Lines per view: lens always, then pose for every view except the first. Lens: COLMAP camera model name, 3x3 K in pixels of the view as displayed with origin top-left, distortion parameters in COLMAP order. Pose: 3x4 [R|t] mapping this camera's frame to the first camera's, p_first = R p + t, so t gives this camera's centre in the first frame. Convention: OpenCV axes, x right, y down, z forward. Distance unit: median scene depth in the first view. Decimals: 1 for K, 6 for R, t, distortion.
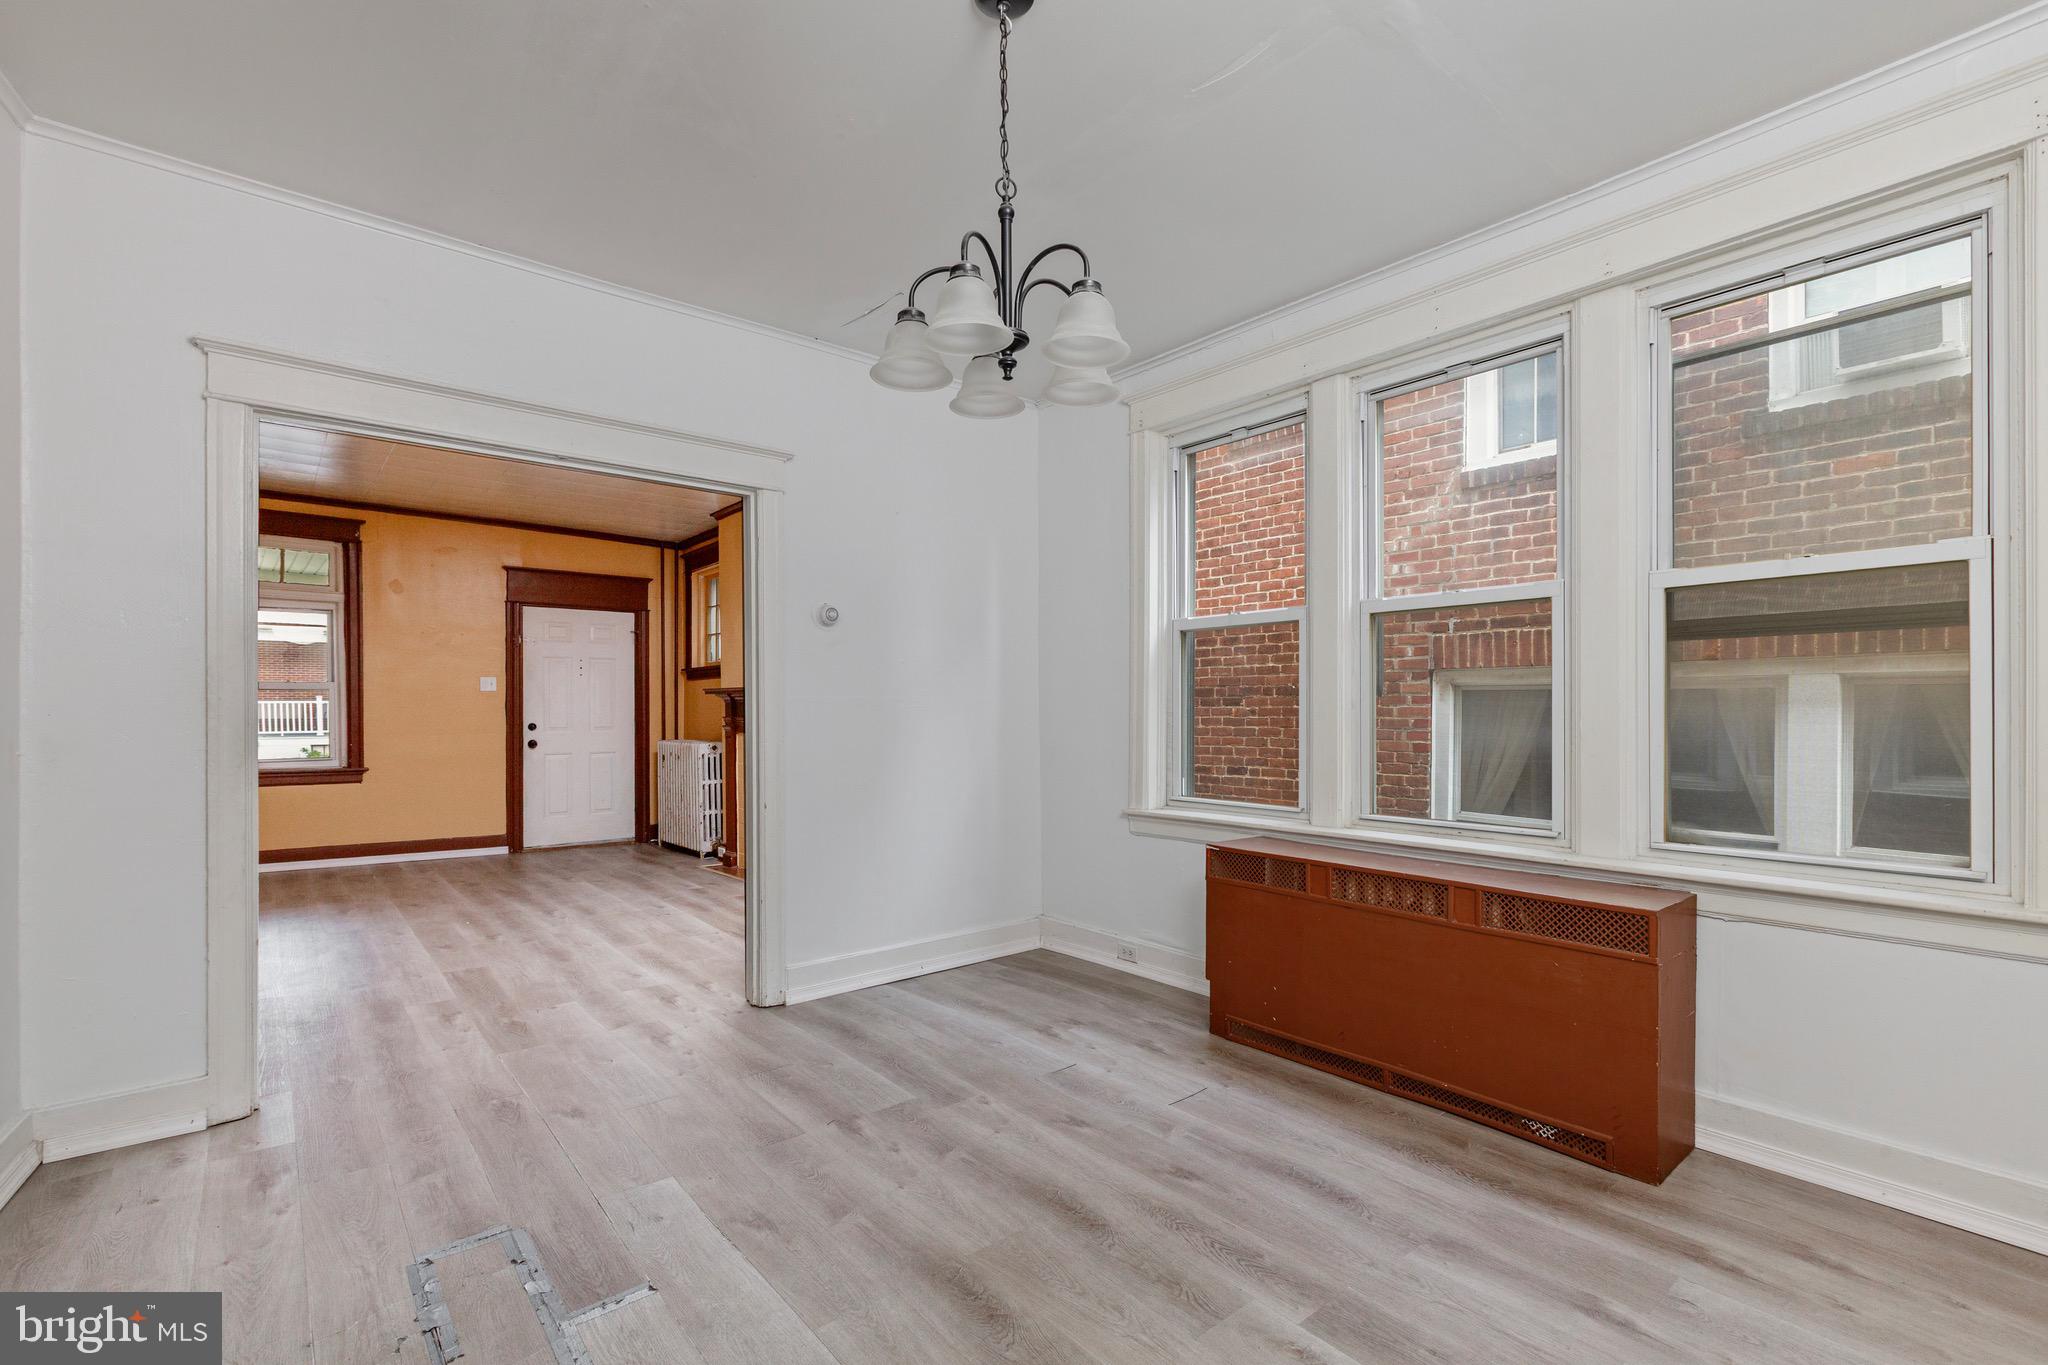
lens RADIAL K [[913.7, 0, 1026.7], [0, 913.7, 707.1], [0, 0, 1]] dist [-0.000526, -0.000950]
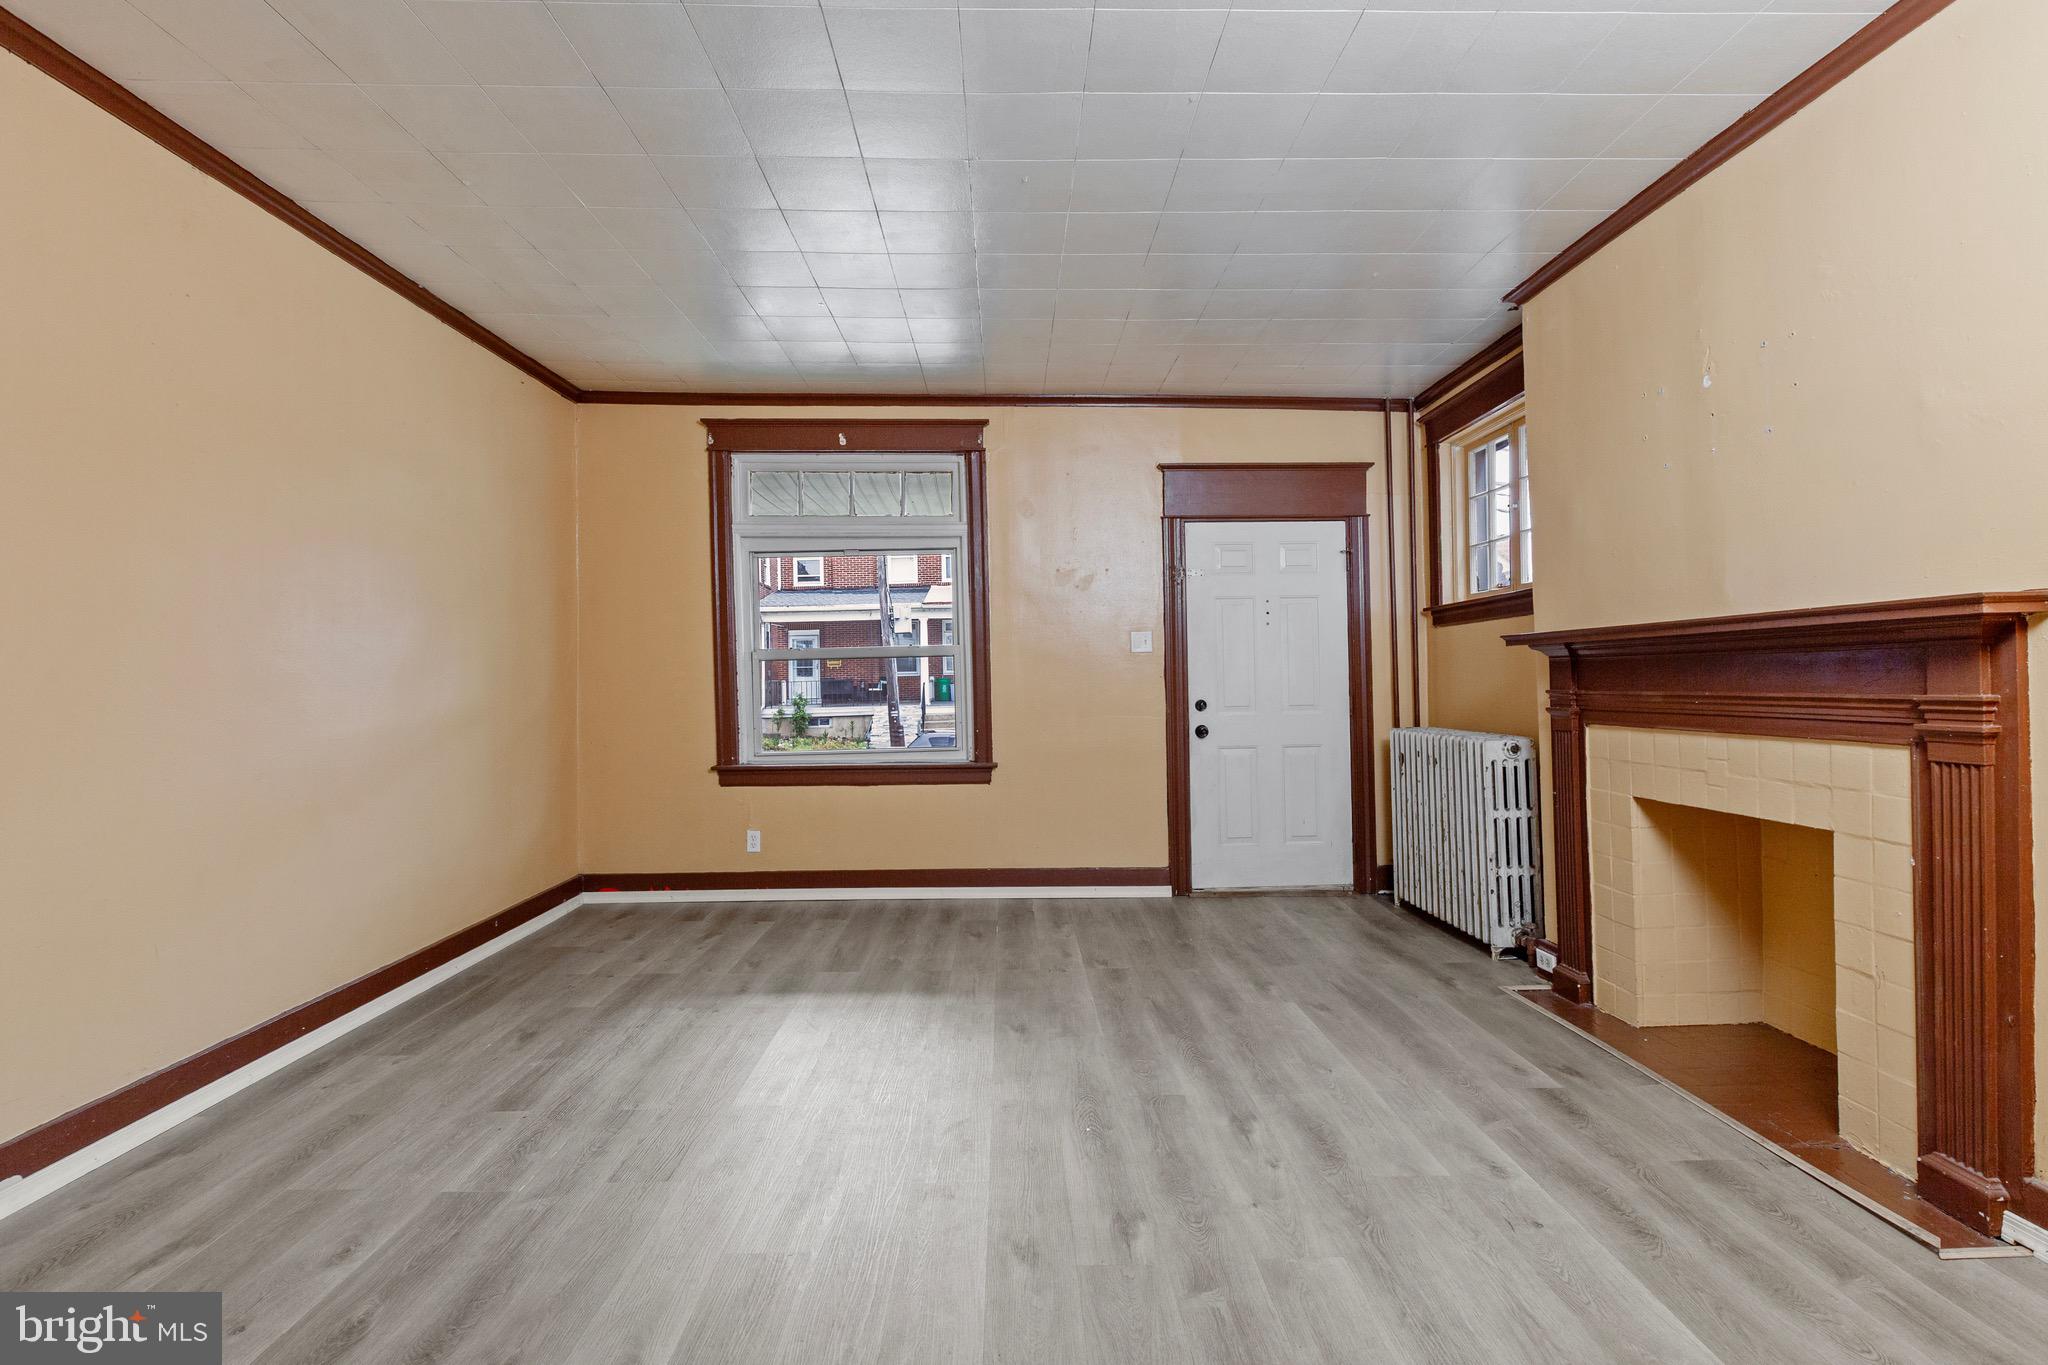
lens RADIAL K [[913.7, 0, 1029.1], [0, 913.7, 681.4], [0, 0, 1]] dist [-0.000526, -0.000950]
pose [[0.777699, -0.011753, -0.628527, -0.250454], [0.015588, 0.999878, 0.000591, 0.002144], [0.628443, -0.010257, 0.777788, 0.460057]]
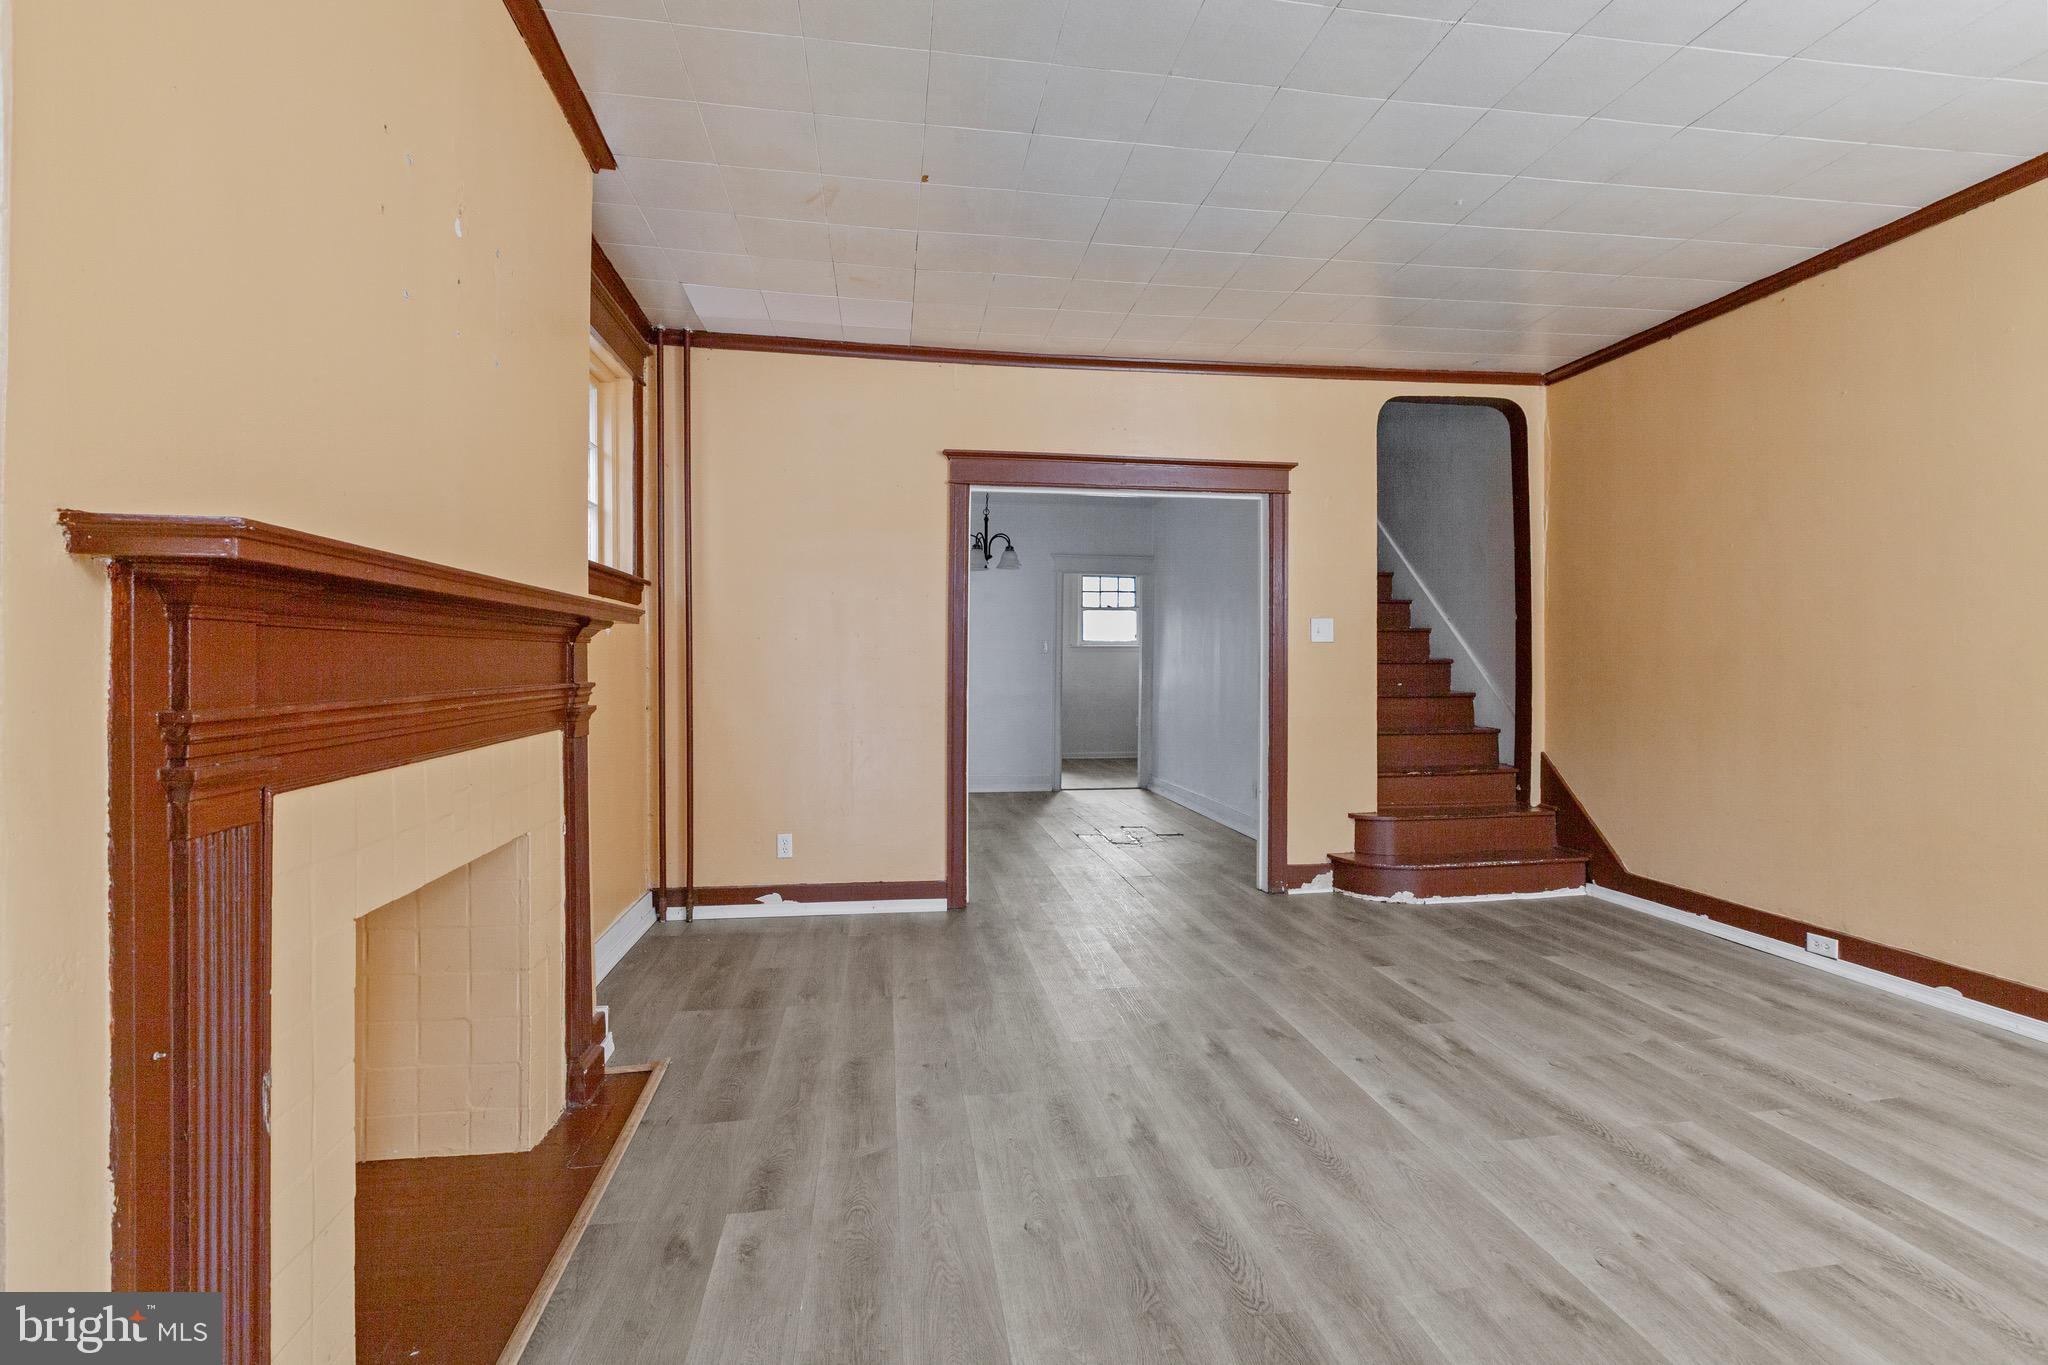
lens RADIAL K [[913.7, 0, 1021.4], [0, 913.7, 660.6], [0, 0, 1]] dist [-0.000526, -0.000950]
pose [[-0.852380, 0.002863, 0.522915, -0.554693], [-0.000673, 0.999978, -0.006573, 0.004359], [-0.522923, -0.005954, -0.852359, 1.108938]]
